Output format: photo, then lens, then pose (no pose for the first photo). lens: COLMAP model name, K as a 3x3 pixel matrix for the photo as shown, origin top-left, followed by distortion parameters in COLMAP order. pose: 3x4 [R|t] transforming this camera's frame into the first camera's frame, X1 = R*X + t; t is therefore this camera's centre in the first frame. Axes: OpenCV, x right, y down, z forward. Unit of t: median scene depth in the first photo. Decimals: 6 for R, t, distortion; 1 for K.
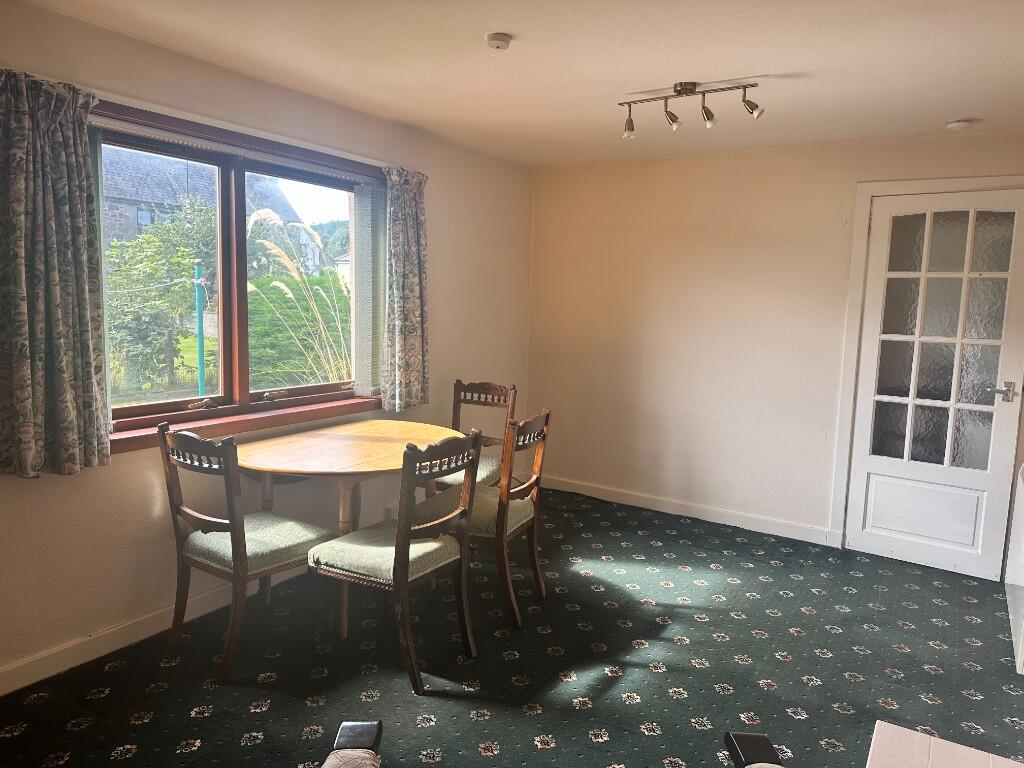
lens RADIAL K [[724.0, 0, 512.0], [0, 724.0, 384.0], [0, 0, 1]] dist [0.072157, -0.059105]
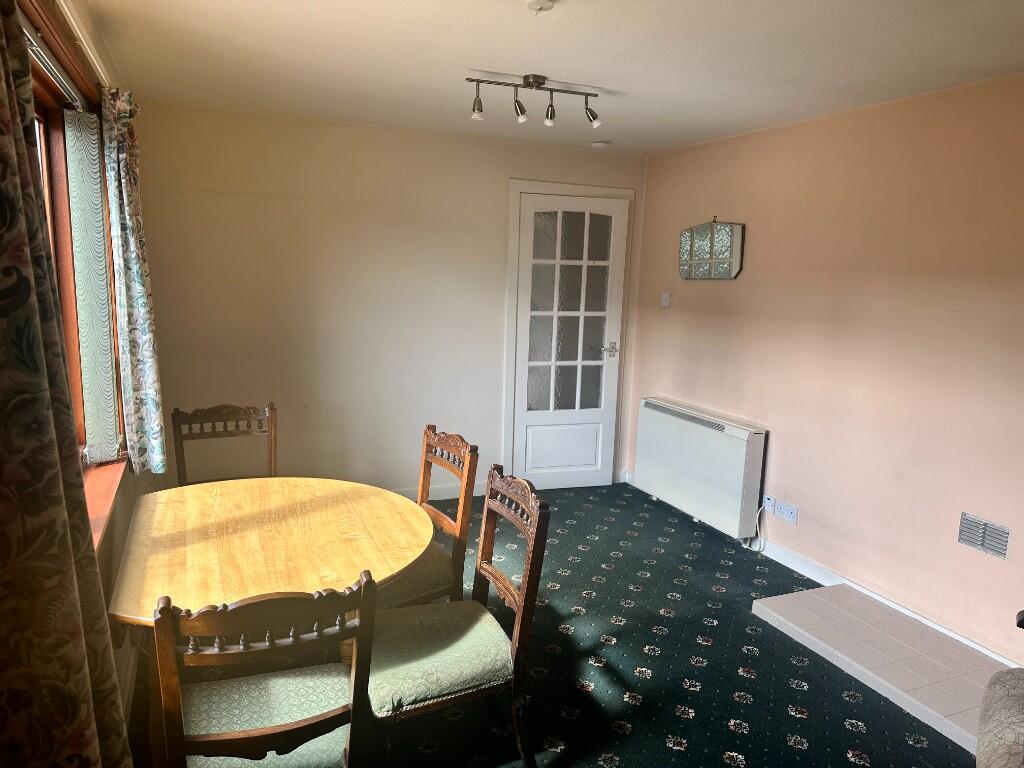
lens RADIAL K [[717.7, 0, 509.7], [0, 717.7, 398.5], [0, 0, 1]] dist [0.083188, -0.000834]
pose [[0.572744, -0.160315, 0.803905, -0.601250], [0.086308, 0.987032, 0.135344, -0.109867], [-0.815178, -0.008134, 0.579154, 0.427955]]
